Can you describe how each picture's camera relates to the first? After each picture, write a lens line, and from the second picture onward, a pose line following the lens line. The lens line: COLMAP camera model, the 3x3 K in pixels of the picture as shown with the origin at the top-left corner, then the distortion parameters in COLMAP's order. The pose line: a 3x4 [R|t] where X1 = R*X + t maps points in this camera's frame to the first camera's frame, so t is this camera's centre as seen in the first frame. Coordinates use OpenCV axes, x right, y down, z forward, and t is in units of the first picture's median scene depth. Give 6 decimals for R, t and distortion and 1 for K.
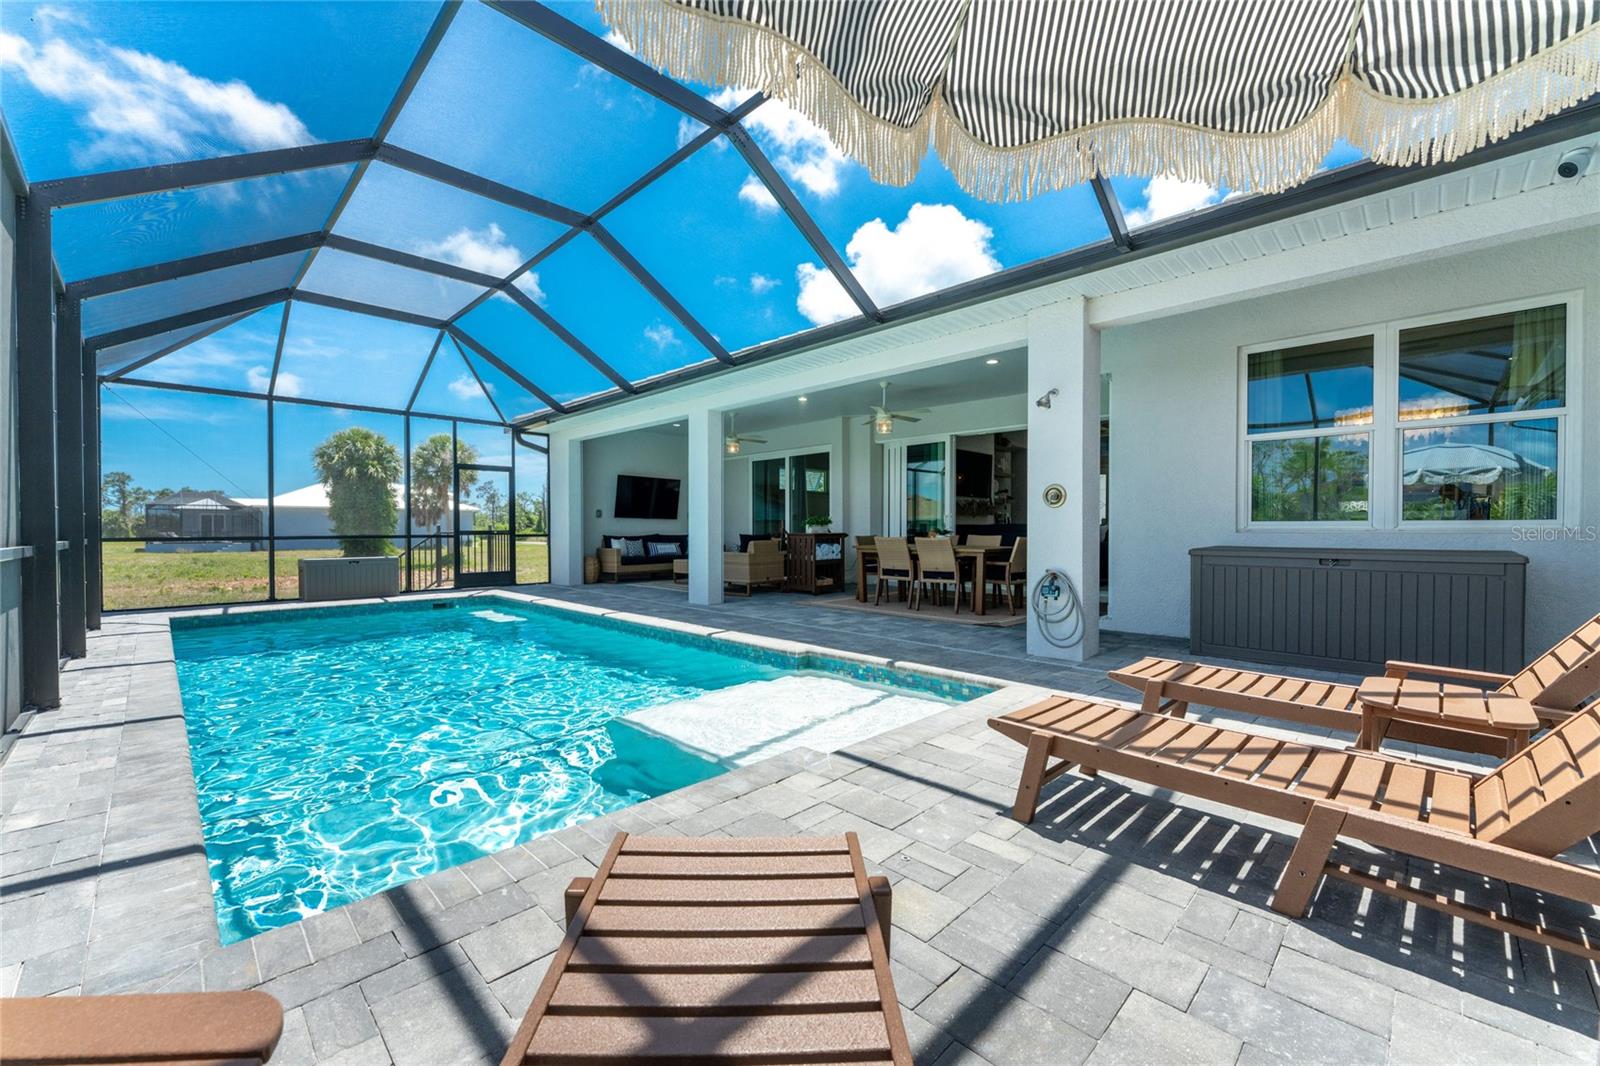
lens RADIAL K [[649.6, 0, 800.0], [0, 649.6, 533.0], [0, 0, 1]] dist [-0.002585, -0.000258]
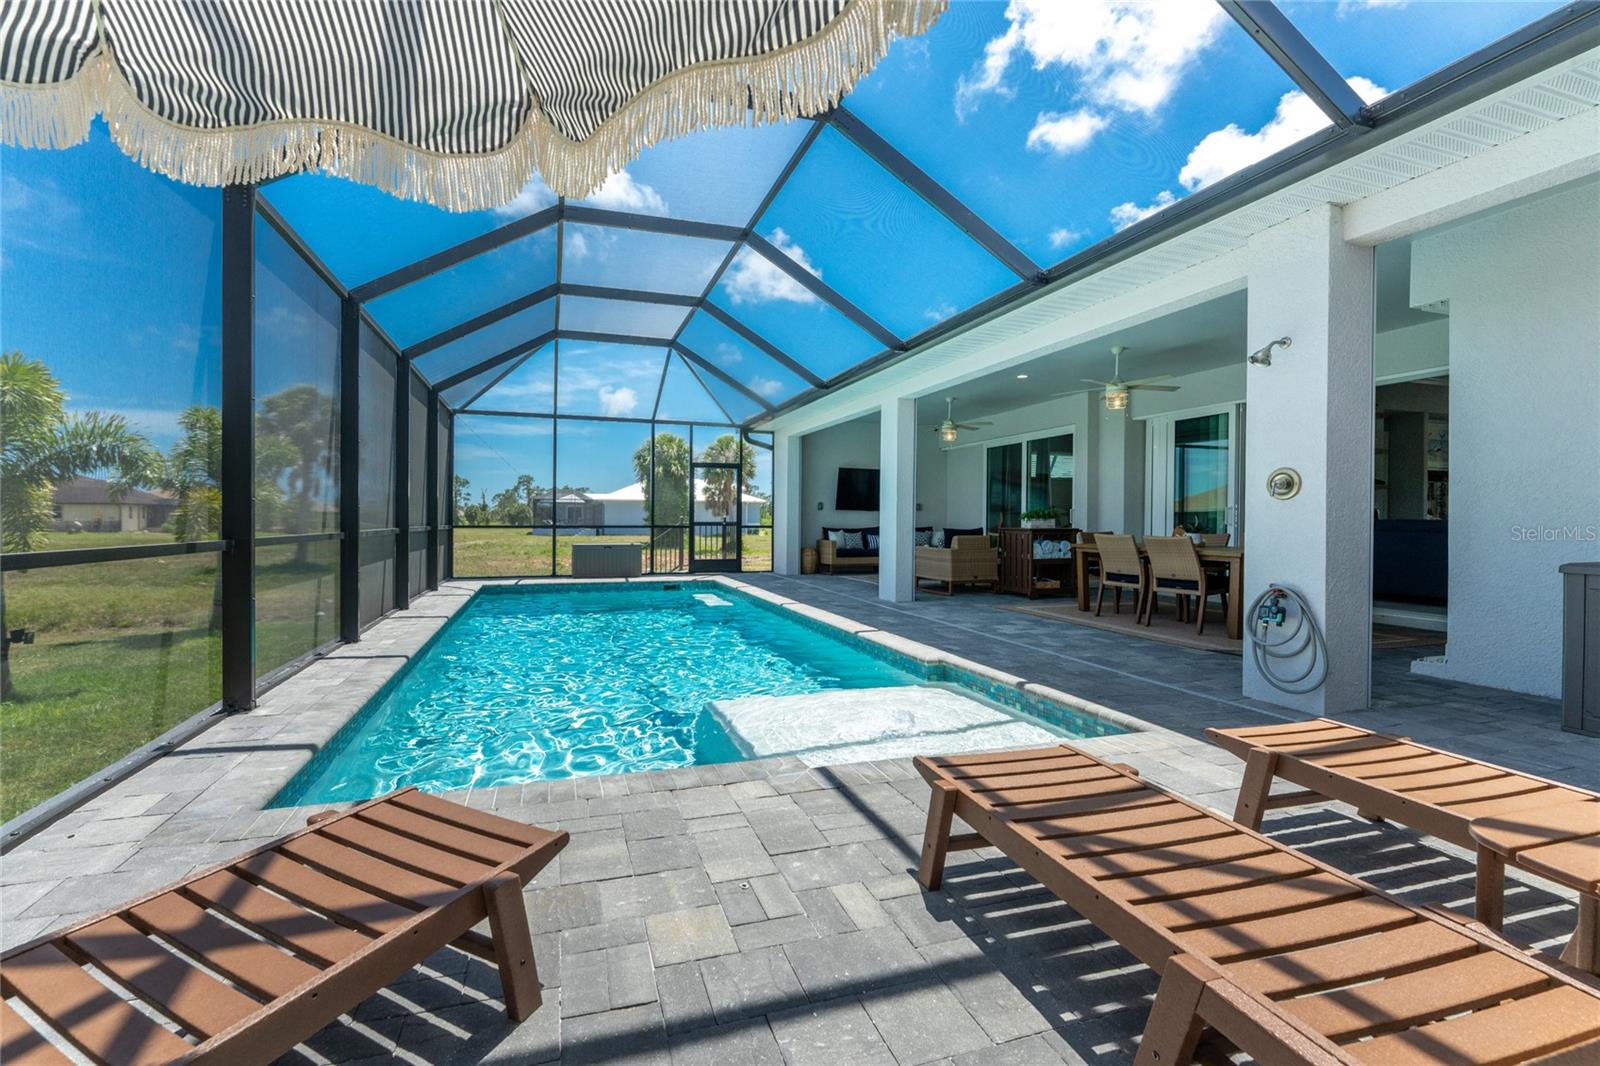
lens RADIAL K [[663.6, 0, 745.7], [0, 663.6, 520.0], [0, 0, 1]] dist [-0.003906, -0.000344]
pose [[0.878664, 0.007285, -0.477384, 0.129946], [-0.010175, 0.999942, -0.003468, -0.004559], [0.477331, 0.007905, 0.878688, 0.033611]]
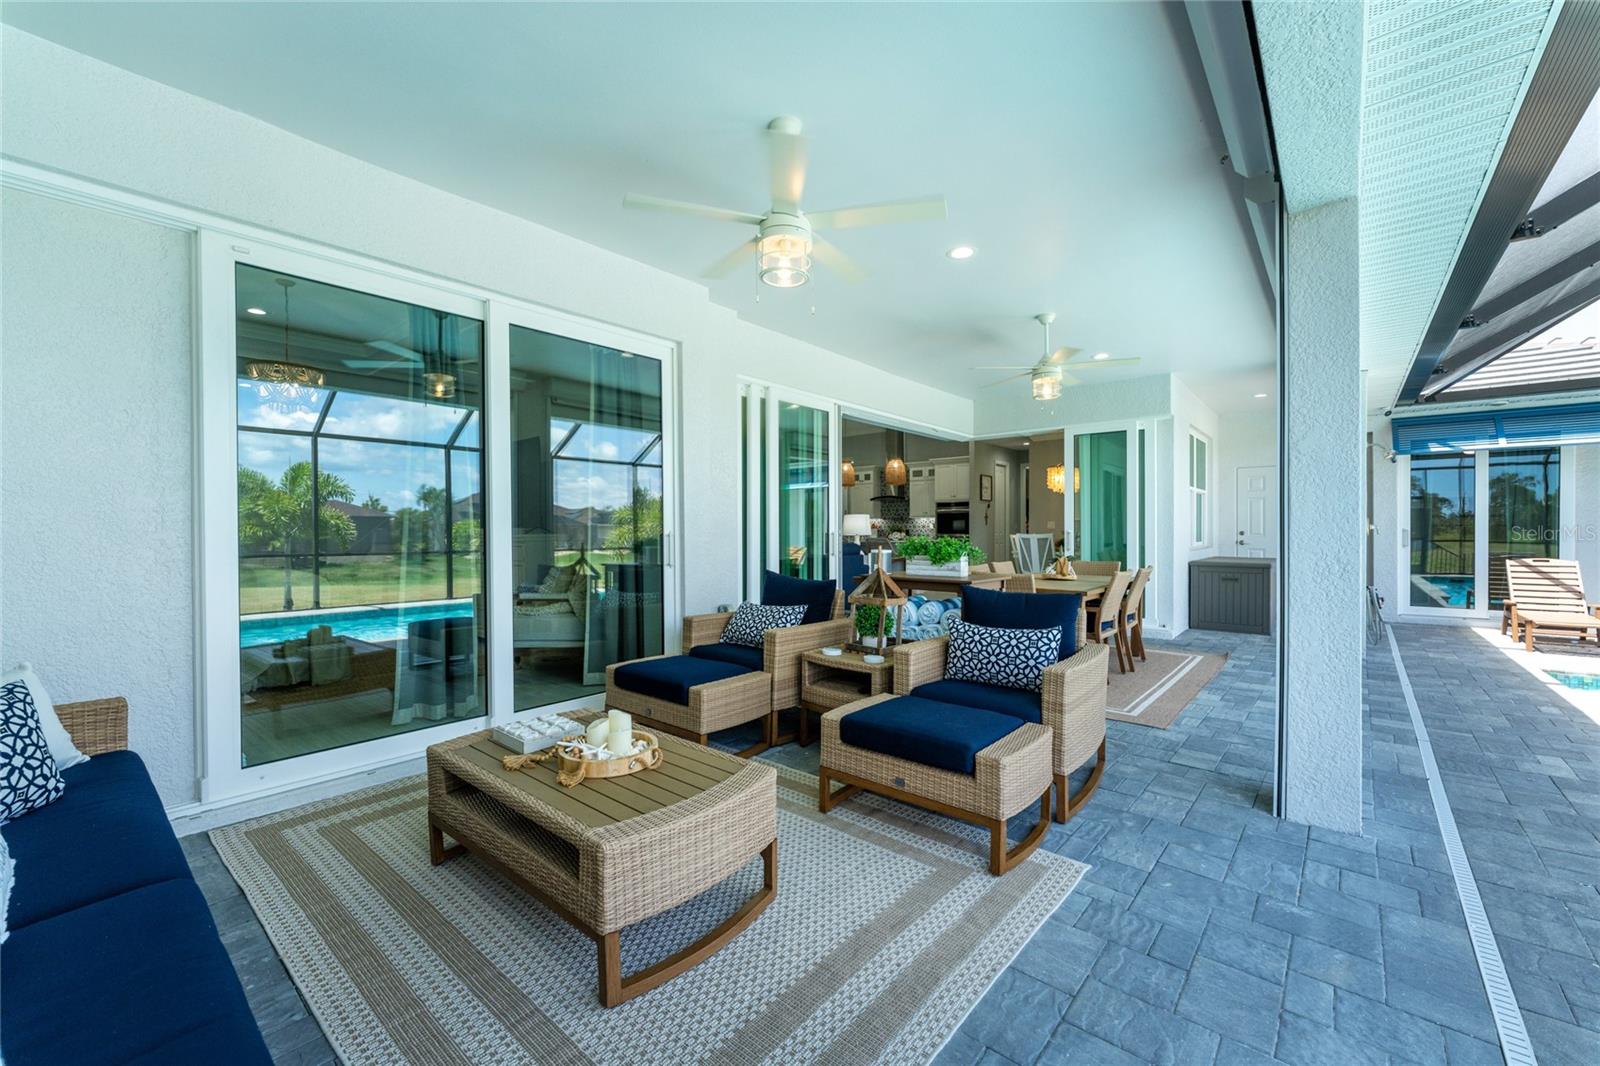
lens RADIAL K [[649.6, 0, 800.0], [0, 649.6, 533.0], [0, 0, 1]] dist [-0.002585, -0.000258]
pose [[-0.091059, -0.001155, 0.995845, -0.475205], [0.013470, 0.999906, 0.002392, -0.037295], [-0.995754, 0.013631, -0.091035, 1.351076]]
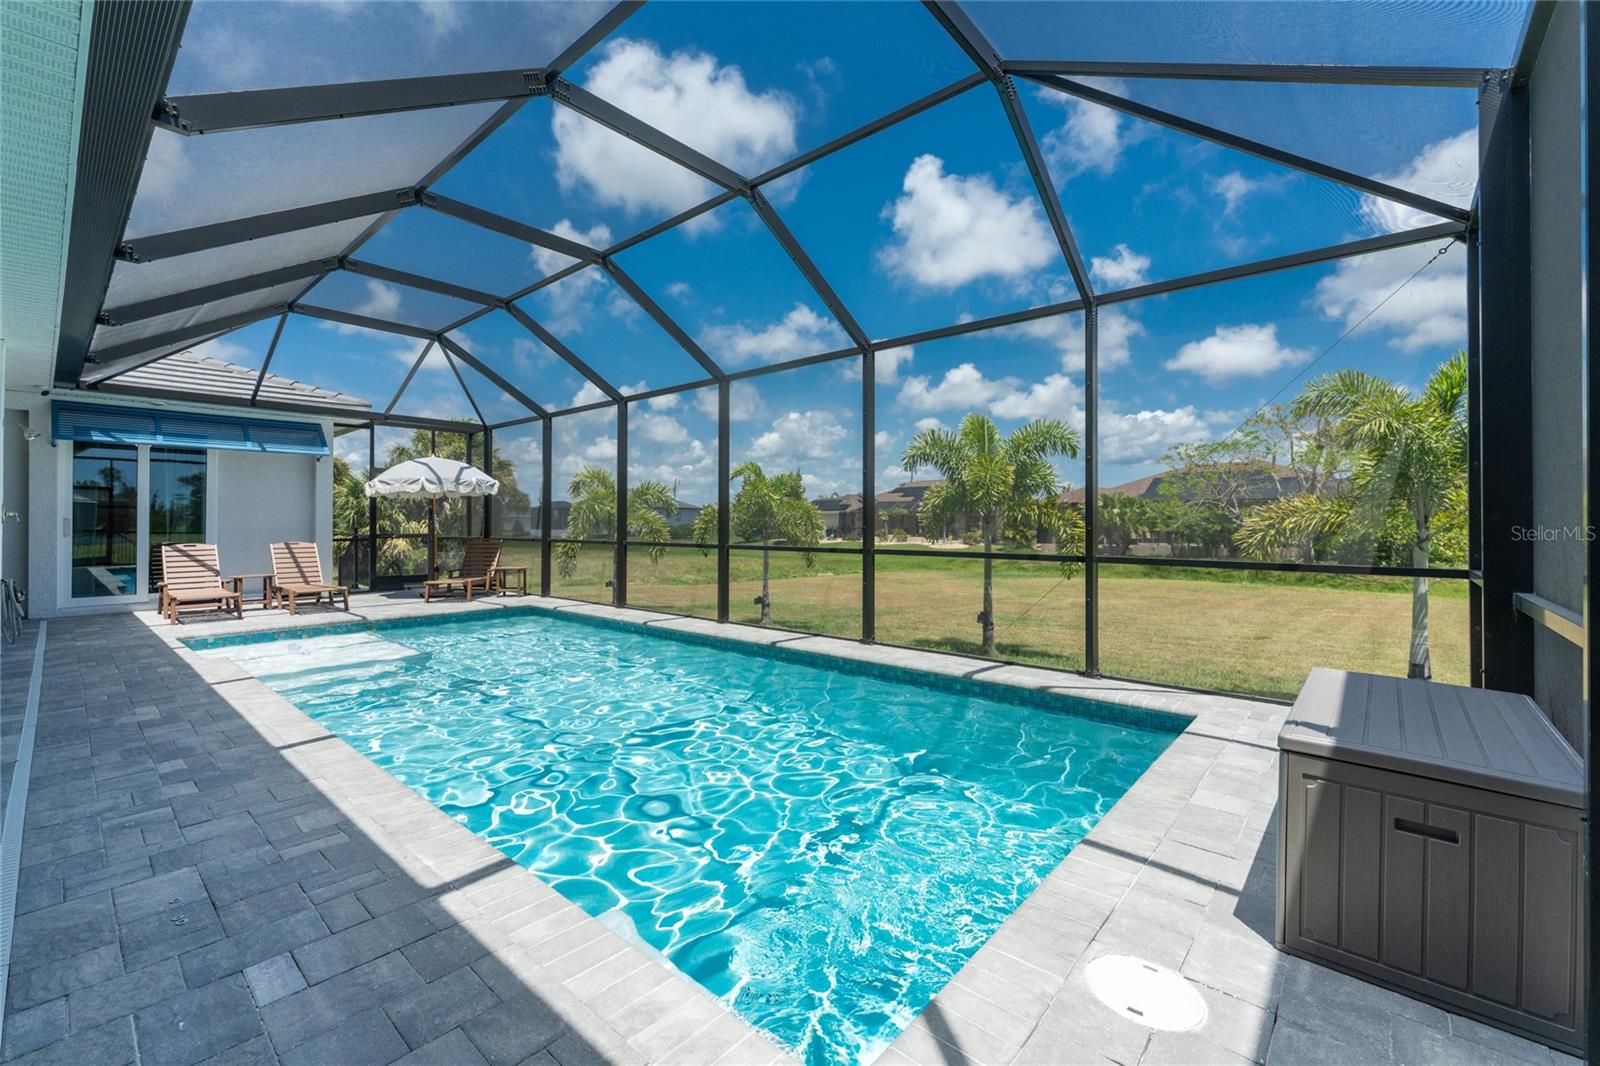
lens RADIAL K [[666.1, 0, 774.8], [0, 666.1, 523.7], [0, 0, 1]] dist [-0.001014, -0.000176]
pose [[-0.998412, 0.001920, -0.056309, -0.549879], [0.001164, 0.999909, 0.013462, -0.031854], [0.056330, 0.013375, -0.998323, 1.364670]]
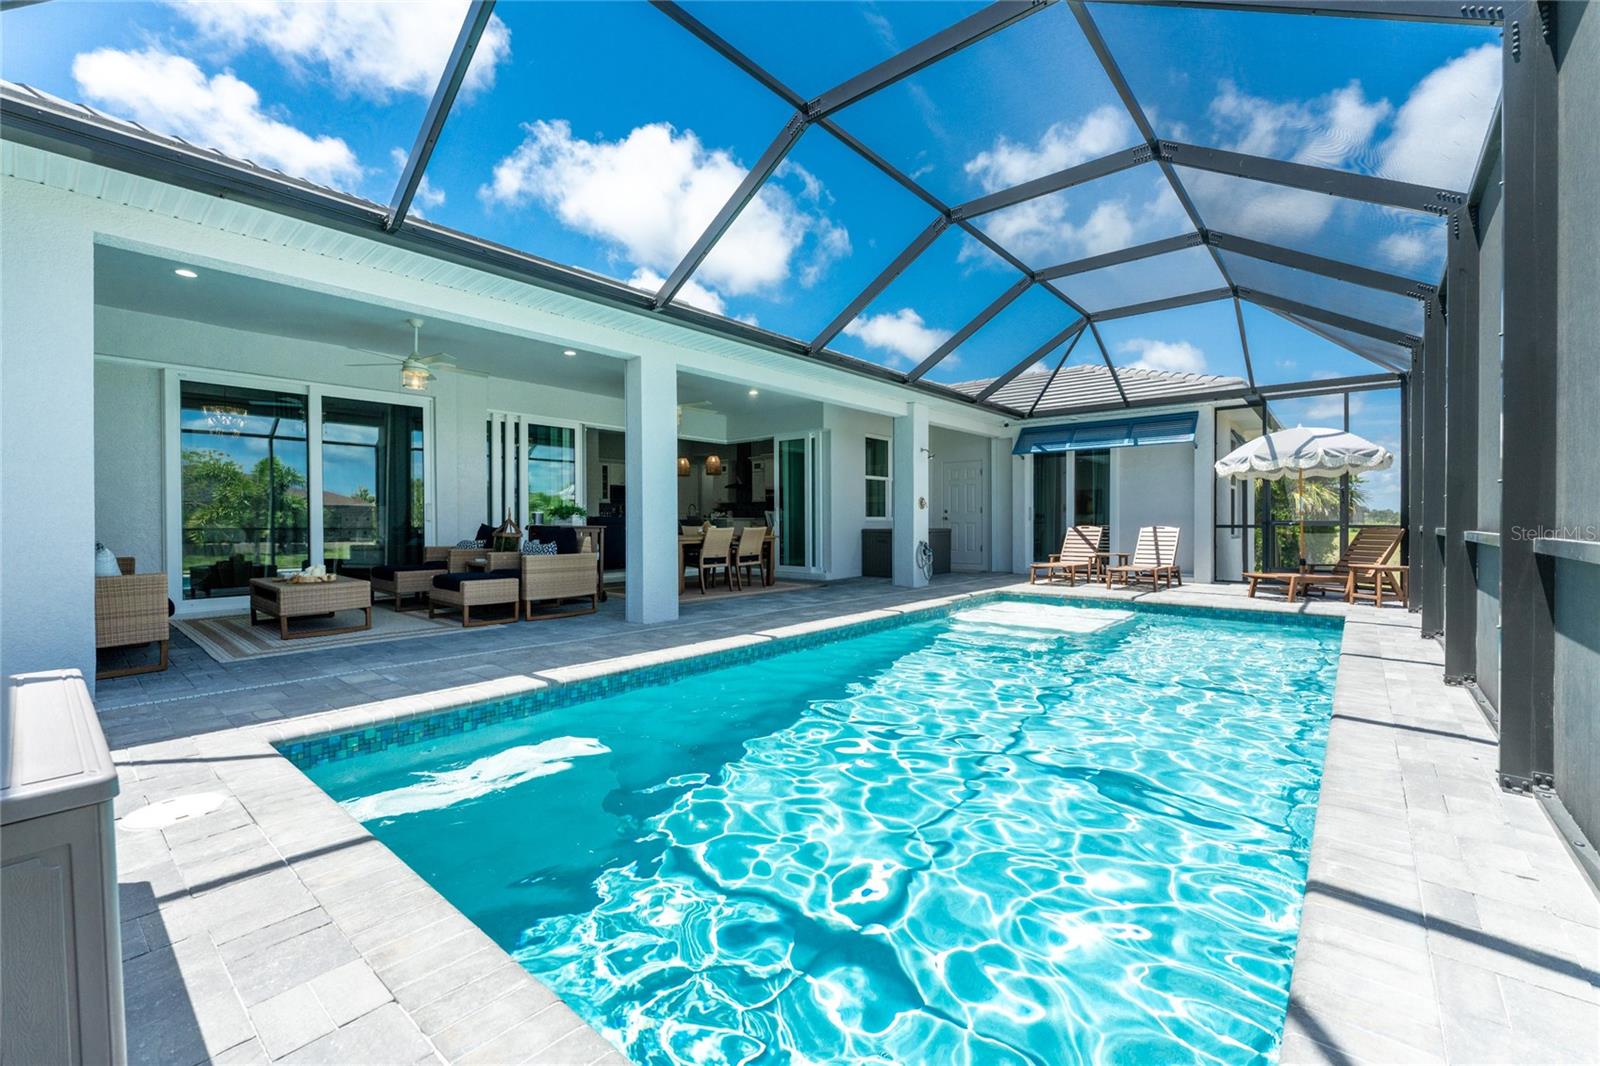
lens RADIAL K [[655.2, 0, 788.3], [0, 655.2, 526.1], [0, 0, 1]] dist [-0.001450, -0.000182]
pose [[-0.079294, -0.006545, 0.996830, -0.946731], [0.012946, 0.999887, 0.007595, -0.003888], [-0.996767, 0.013507, -0.079200, 0.954409]]
